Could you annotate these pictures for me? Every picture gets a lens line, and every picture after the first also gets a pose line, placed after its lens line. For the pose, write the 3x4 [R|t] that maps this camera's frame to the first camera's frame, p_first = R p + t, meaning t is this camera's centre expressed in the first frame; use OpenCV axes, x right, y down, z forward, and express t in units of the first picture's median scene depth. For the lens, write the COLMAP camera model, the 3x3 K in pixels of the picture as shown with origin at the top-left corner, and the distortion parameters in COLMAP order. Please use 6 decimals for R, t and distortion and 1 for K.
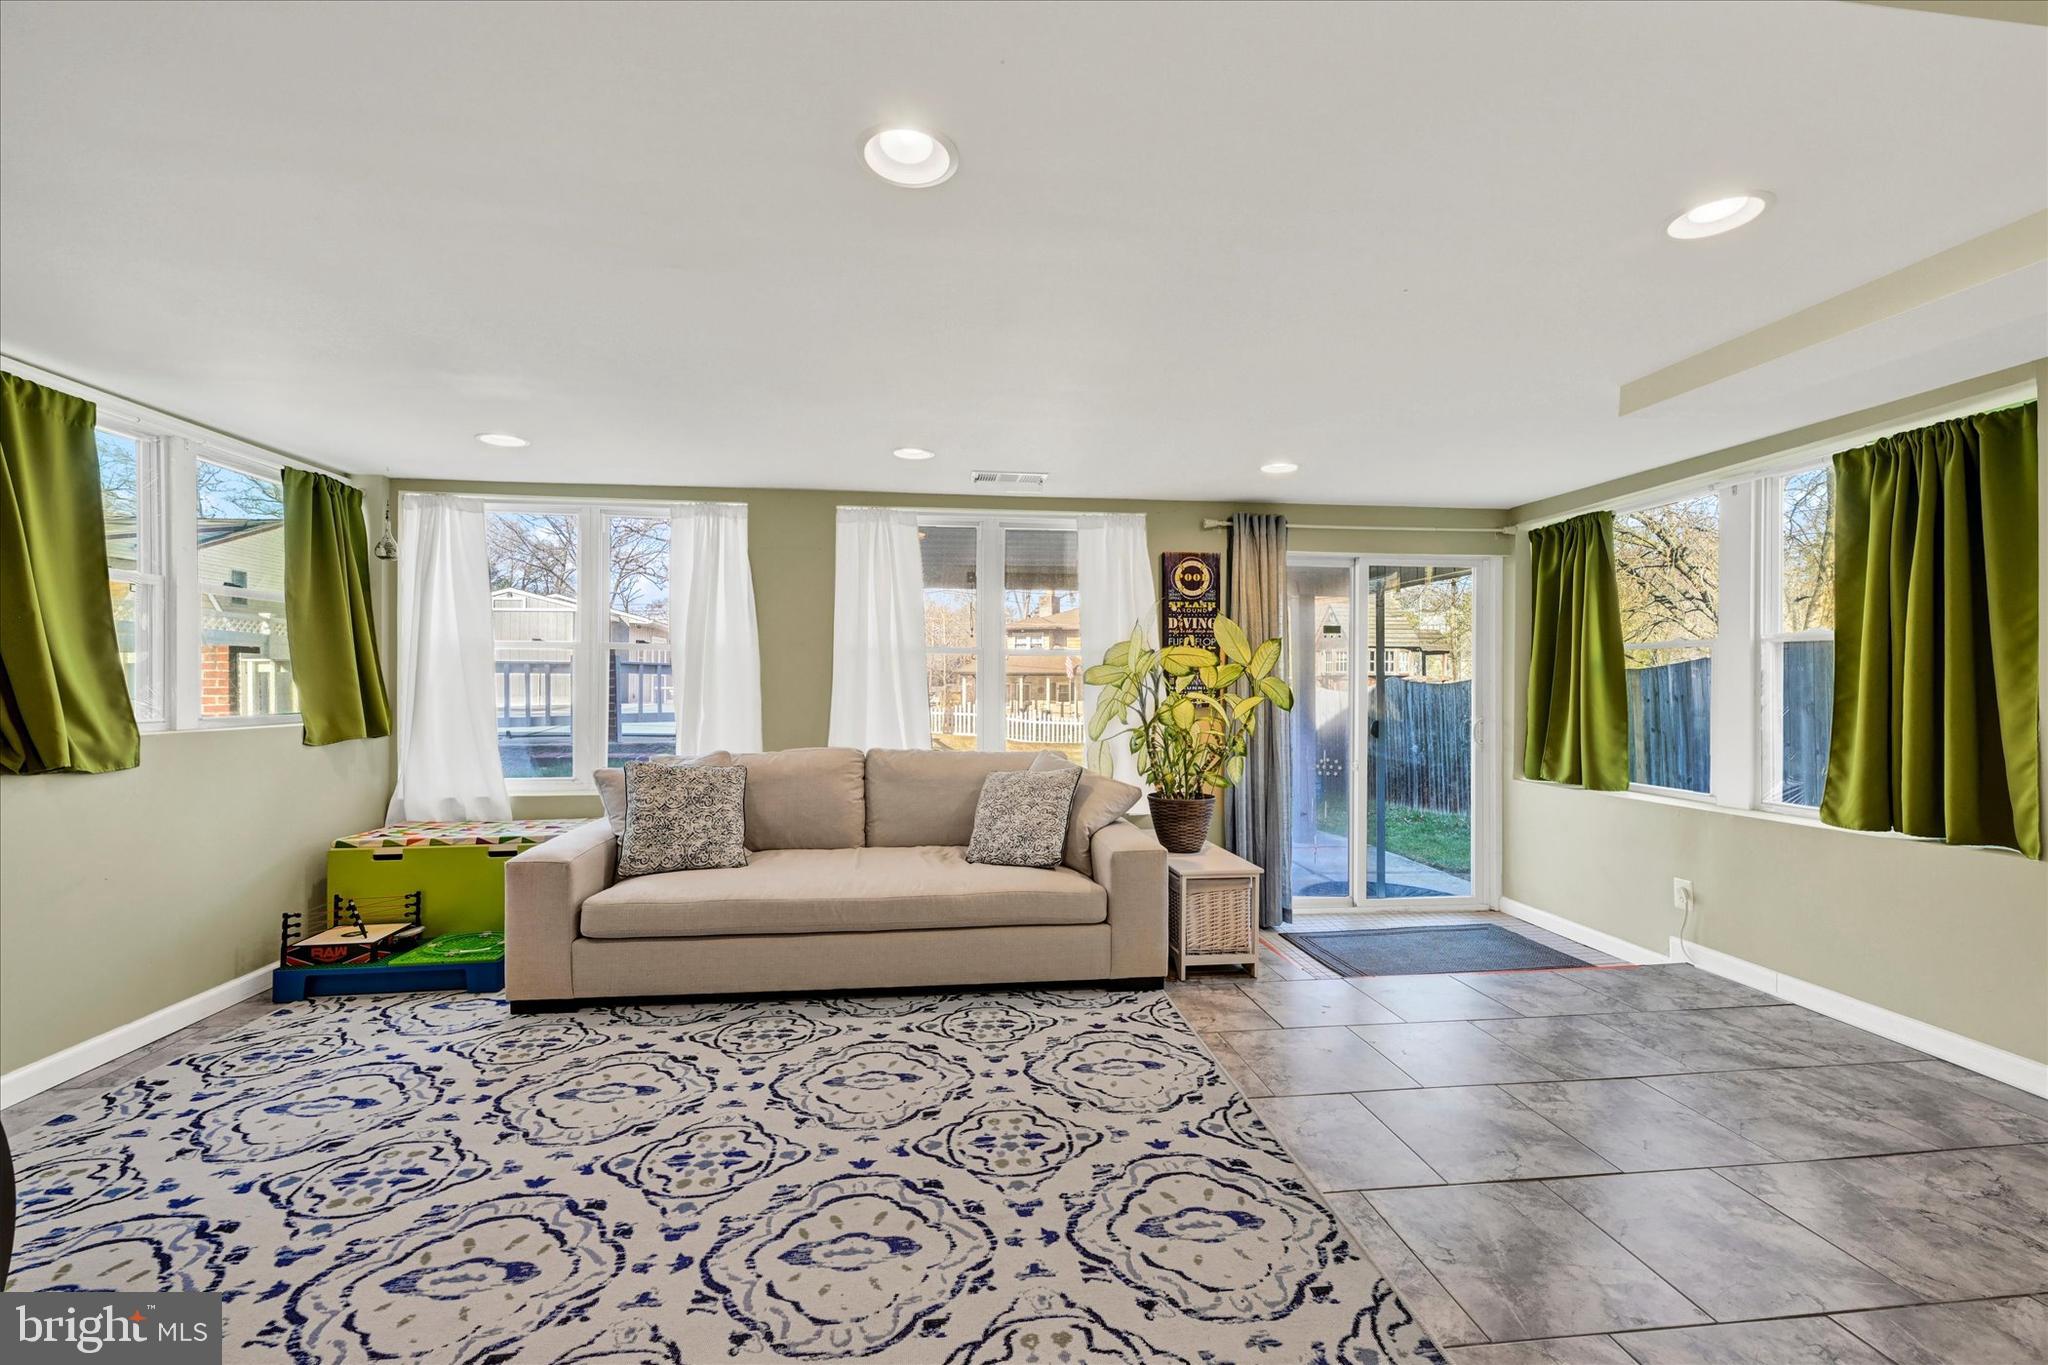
lens RADIAL K [[841.9, 0, 1024.5], [0, 841.9, 678.1], [0, 0, 1]] dist [-0.001418, -0.000177]
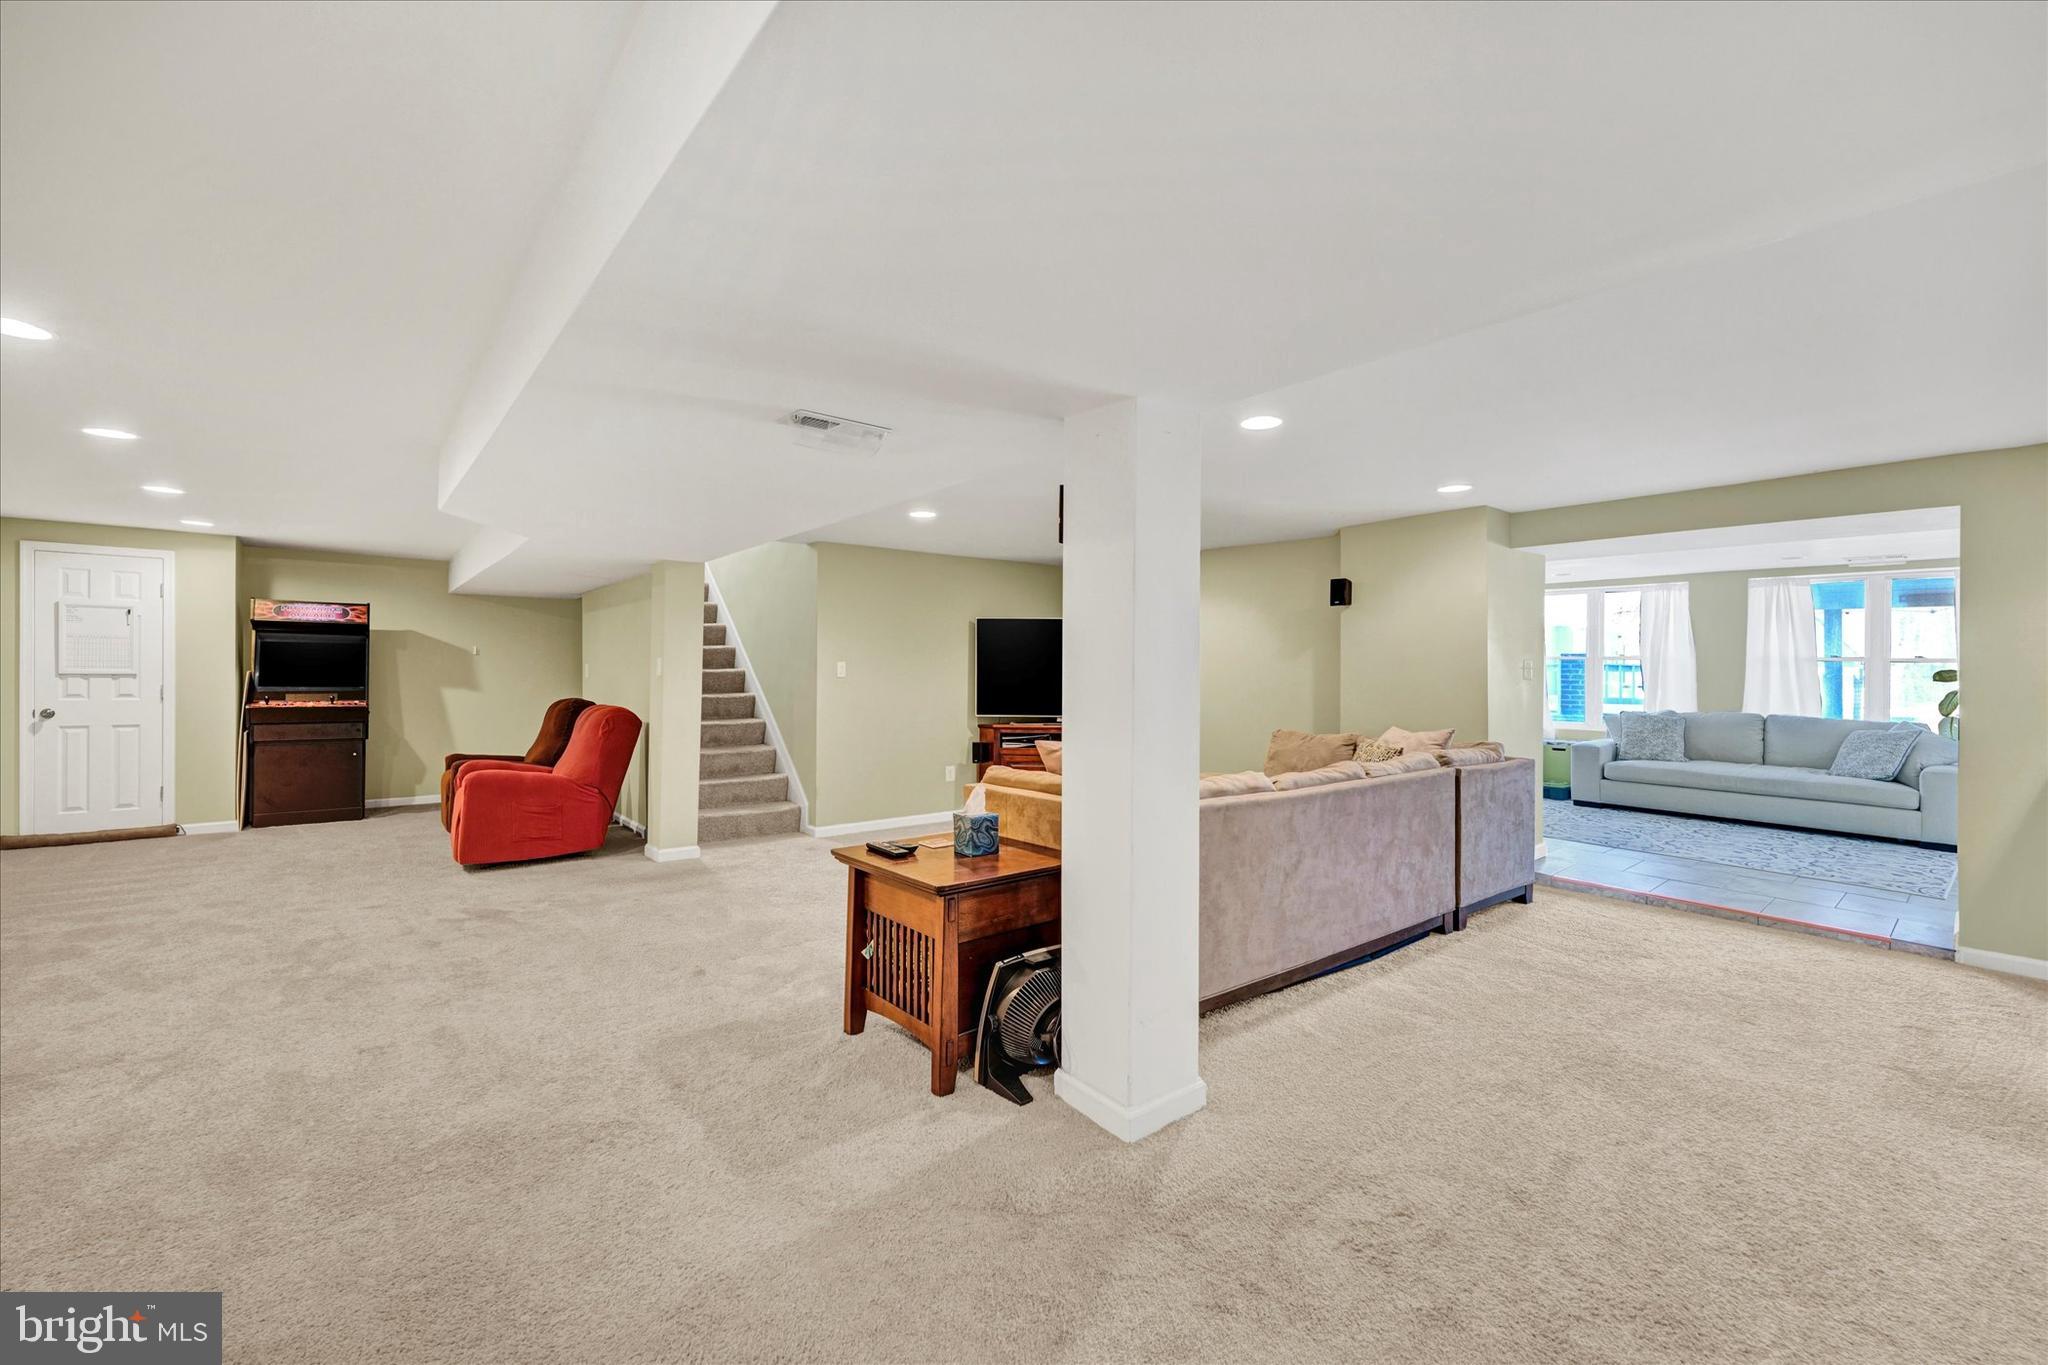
lens RADIAL K [[841.9, 0, 1021.8], [0, 841.9, 666.6], [0, 0, 1]] dist [-0.001418, -0.000177]
pose [[0.557839, 0.013985, -0.829832, 0.451869], [-0.017028, 0.999840, 0.005403, -0.002443], [0.829775, 0.011116, 0.557988, -1.444858]]
